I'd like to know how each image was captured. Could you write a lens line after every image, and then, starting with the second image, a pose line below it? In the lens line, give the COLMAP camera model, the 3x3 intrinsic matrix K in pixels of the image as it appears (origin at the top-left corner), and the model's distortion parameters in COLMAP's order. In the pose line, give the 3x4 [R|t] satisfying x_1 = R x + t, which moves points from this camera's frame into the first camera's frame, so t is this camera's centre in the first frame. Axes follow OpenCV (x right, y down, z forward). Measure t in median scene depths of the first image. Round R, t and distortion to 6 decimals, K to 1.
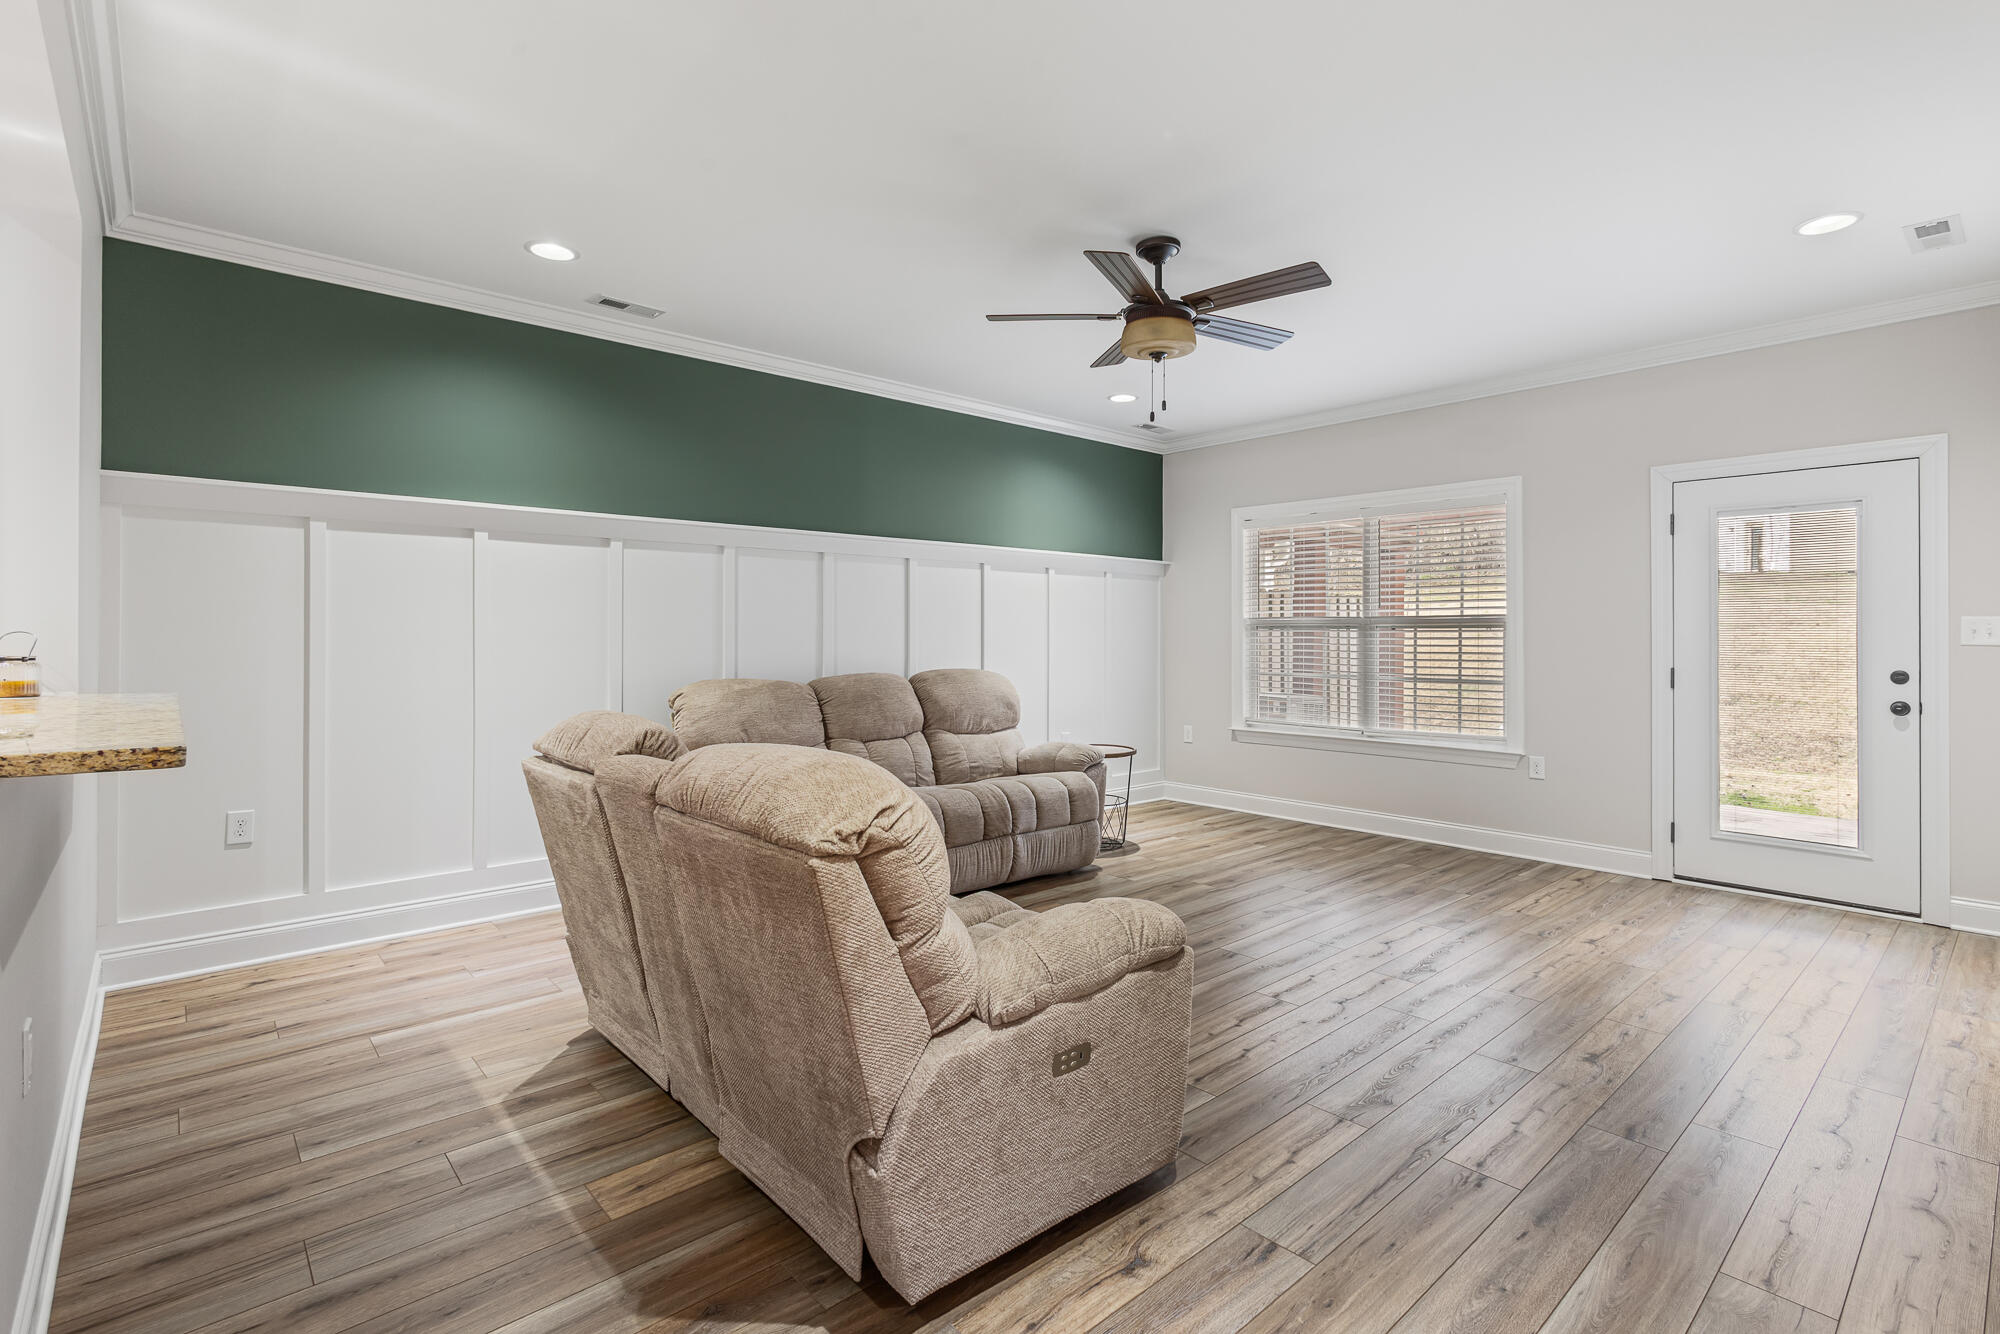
lens RADIAL K [[933.8, 0, 1044.4], [0, 933.8, 617.3], [0, 0, 1]] dist [-0.001399, 0.000221]
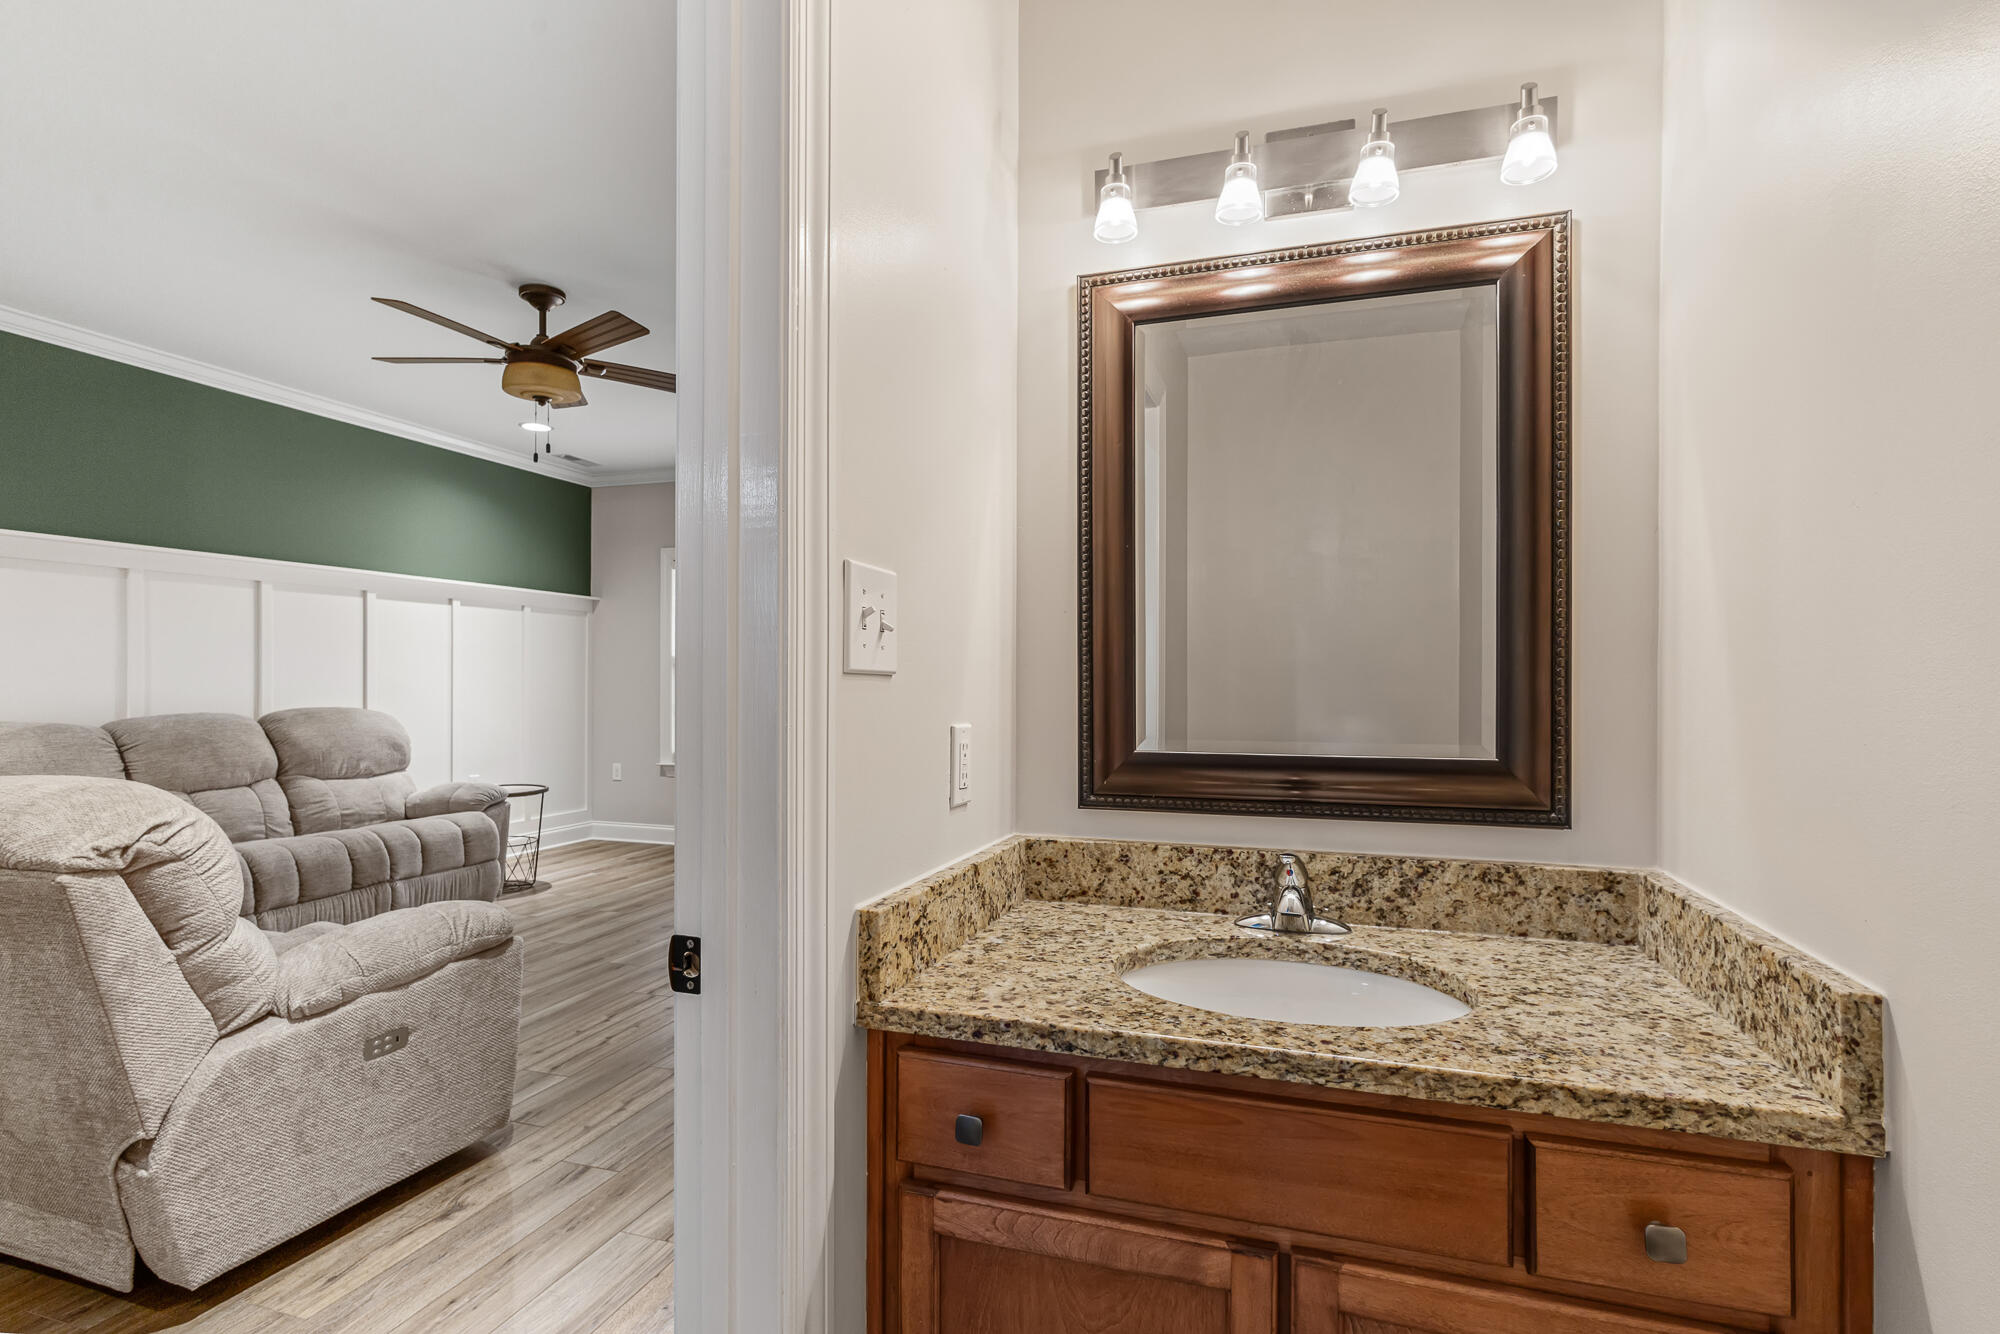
lens RADIAL K [[942.3, 0, 999.5], [0, 942.3, 676.7], [0, 0, 1]] dist [-0.000012, 0.001238]
pose [[0.878083, 0.004184, 0.478490, 0.138003], [-0.013454, 0.999782, 0.015946, 0.008984], [-0.478319, -0.020440, 0.877948, -0.343990]]
